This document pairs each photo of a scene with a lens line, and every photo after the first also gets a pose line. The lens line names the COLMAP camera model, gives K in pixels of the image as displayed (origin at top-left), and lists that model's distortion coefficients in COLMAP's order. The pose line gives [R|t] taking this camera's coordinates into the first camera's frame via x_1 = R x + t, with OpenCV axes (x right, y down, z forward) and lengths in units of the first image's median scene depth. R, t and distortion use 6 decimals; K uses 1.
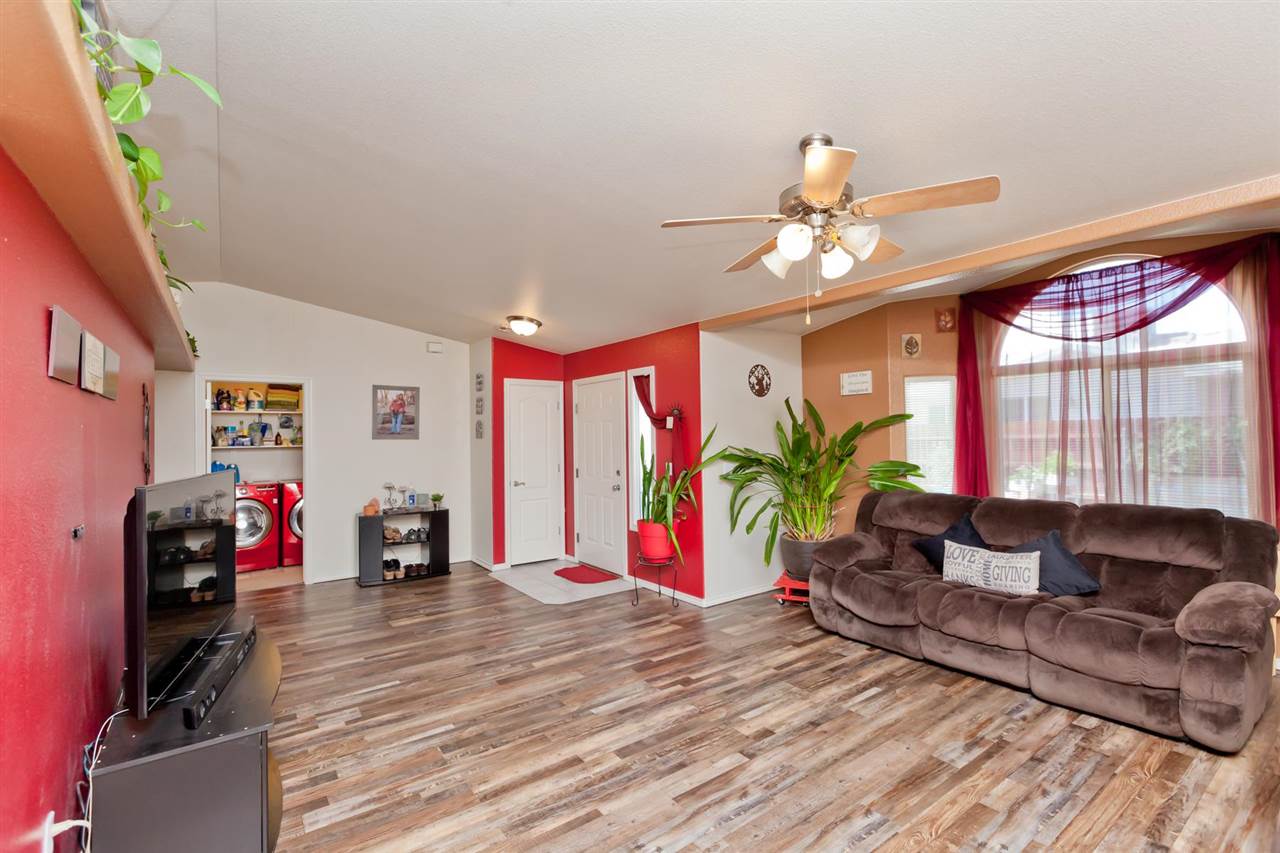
lens RADIAL K [[575.1, 0, 645.3], [0, 575.1, 427.2], [0, 0, 1]] dist [-0.000278, 0.000314]
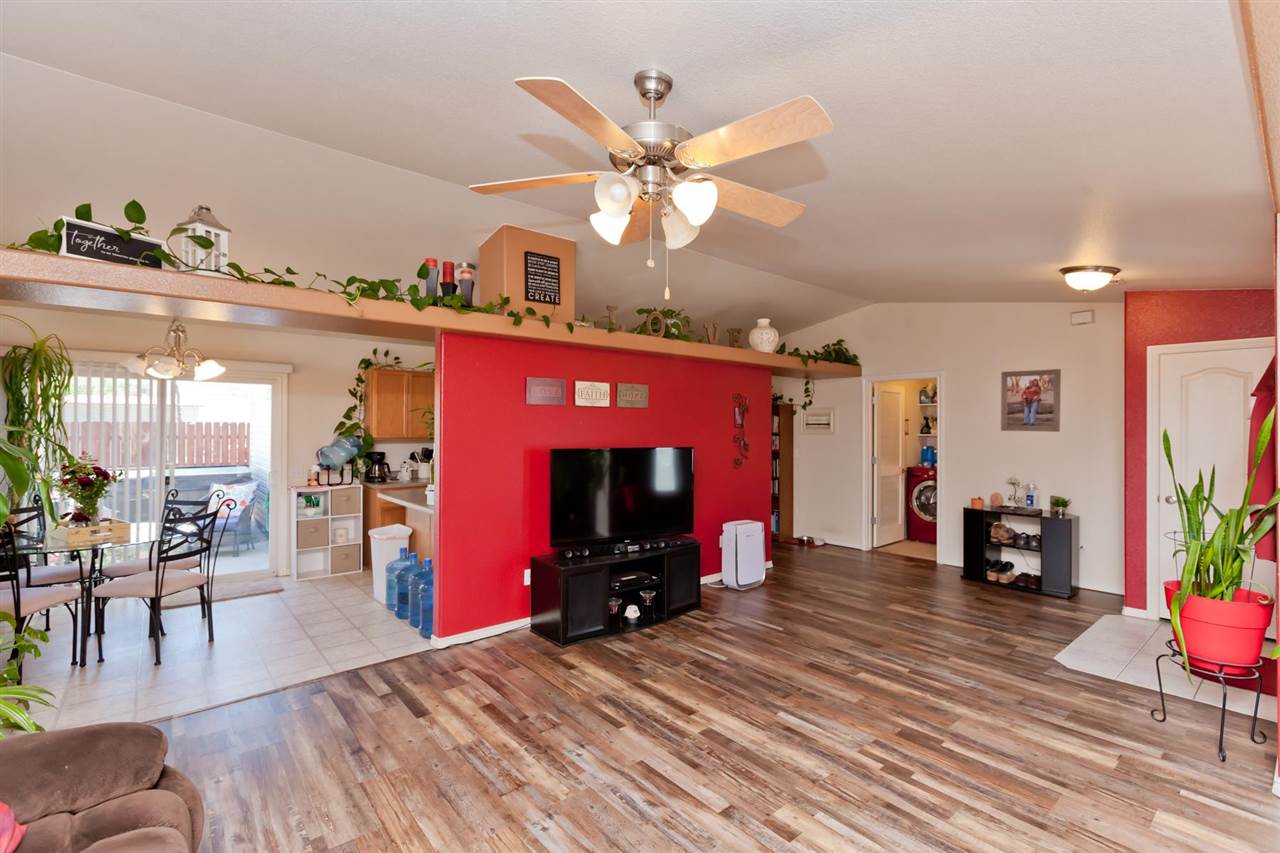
lens RADIAL K [[576.1, 0, 637.8], [0, 576.1, 424.6], [0, 0, 1]] dist [0.001108, 0.000322]
pose [[0.061192, 0.010219, -0.998074, 0.780944], [0.009128, 0.999900, 0.010797, -0.007026], [0.998084, -0.009771, 0.061093, 0.636116]]
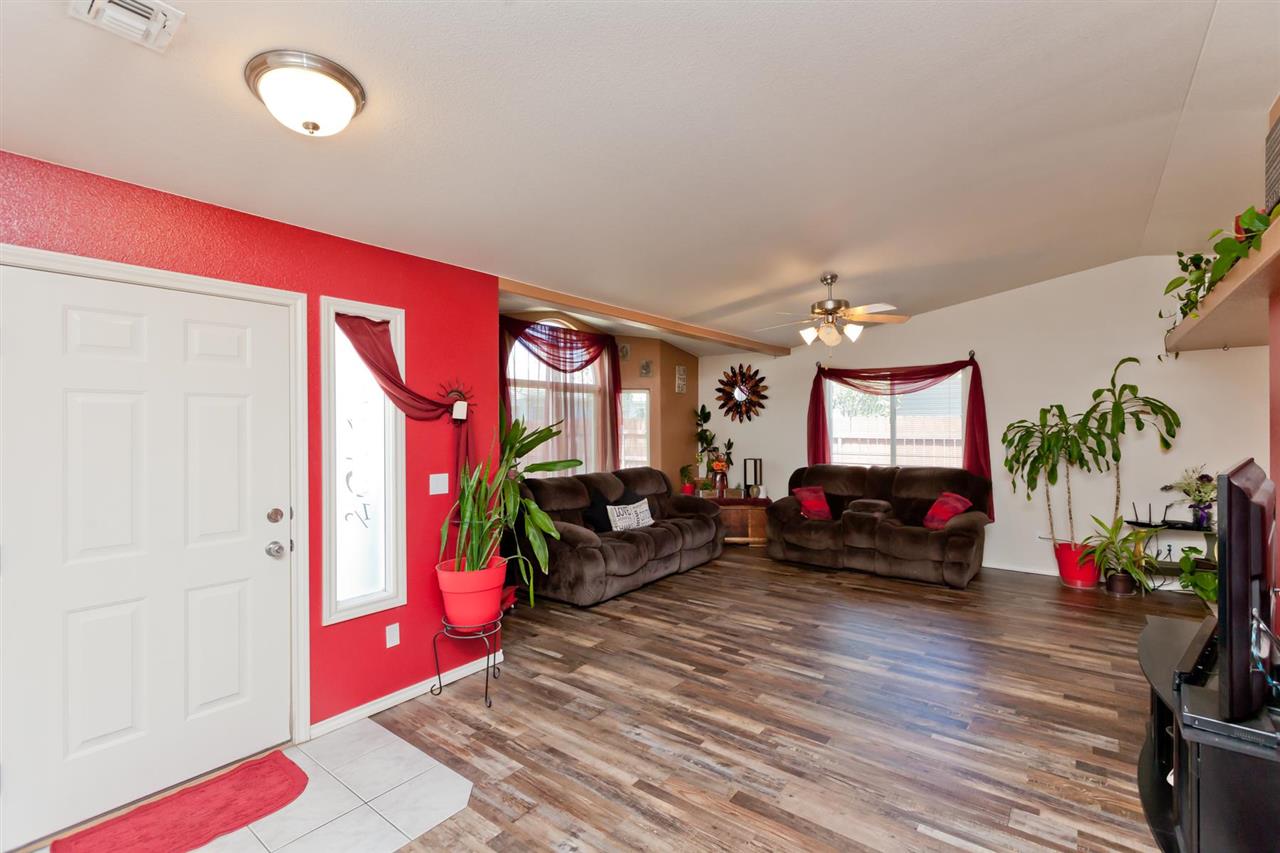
lens RADIAL K [[570.8, 0, 642.4], [0, 570.8, 425.7], [0, 0, 1]] dist [-0.000801, -0.000665]
pose [[-0.275538, 0.017401, 0.961133, -0.952202], [-0.002591, 0.999819, -0.018844, 0.031059], [-0.961287, -0.007683, -0.275443, 1.477797]]
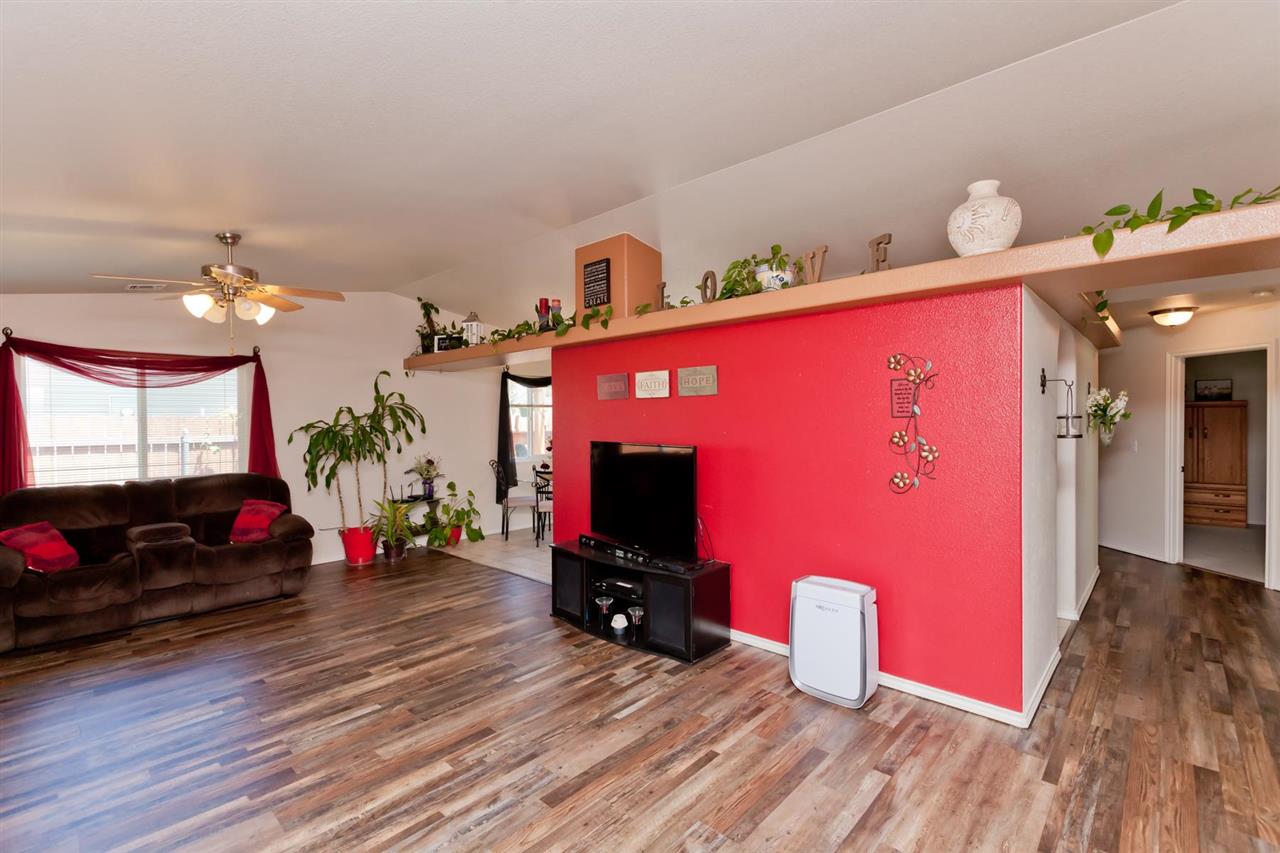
lens RADIAL K [[570.8, 0, 642.4], [0, 570.8, 425.7], [0, 0, 1]] dist [-0.000801, -0.000665]
pose [[-0.981053, 0.027959, -0.191709, -0.325262], [0.028235, 0.999600, 0.001290, 0.022863], [0.191669, -0.004147, -0.981451, 1.850484]]
